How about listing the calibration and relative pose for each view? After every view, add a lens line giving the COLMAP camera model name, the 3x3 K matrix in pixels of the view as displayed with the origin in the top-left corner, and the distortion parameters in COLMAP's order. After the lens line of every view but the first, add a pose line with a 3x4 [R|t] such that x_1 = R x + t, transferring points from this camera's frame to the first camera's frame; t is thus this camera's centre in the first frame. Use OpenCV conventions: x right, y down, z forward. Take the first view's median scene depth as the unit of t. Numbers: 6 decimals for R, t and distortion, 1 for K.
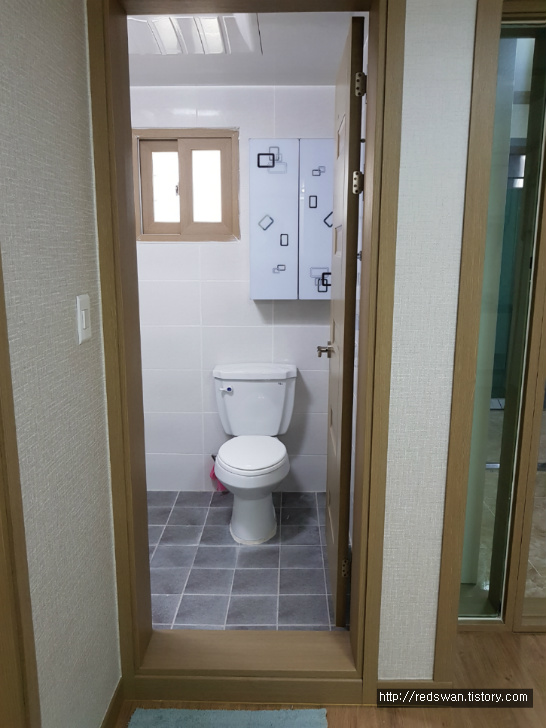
lens RADIAL K [[563.8, 0, 273.0], [0, 563.8, 362.1], [0, 0, 1]] dist [-0.008411, -0.007107]
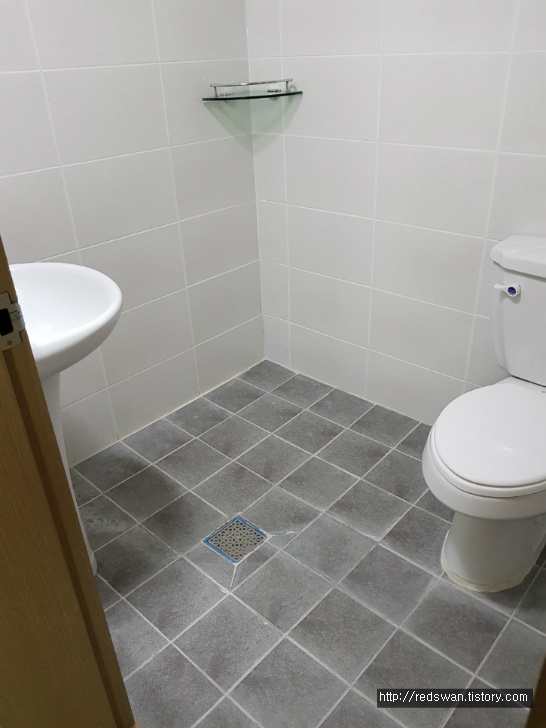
lens RADIAL K [[563.8, 0, 275.5], [0, 563.8, 367.2], [0, 0, 1]] dist [-0.008411, -0.007107]
pose [[0.749108, 0.285734, -0.597656, 0.092411], [-0.066964, 0.930235, 0.360804, -0.060797], [0.659054, -0.230260, 0.715980, 0.530442]]
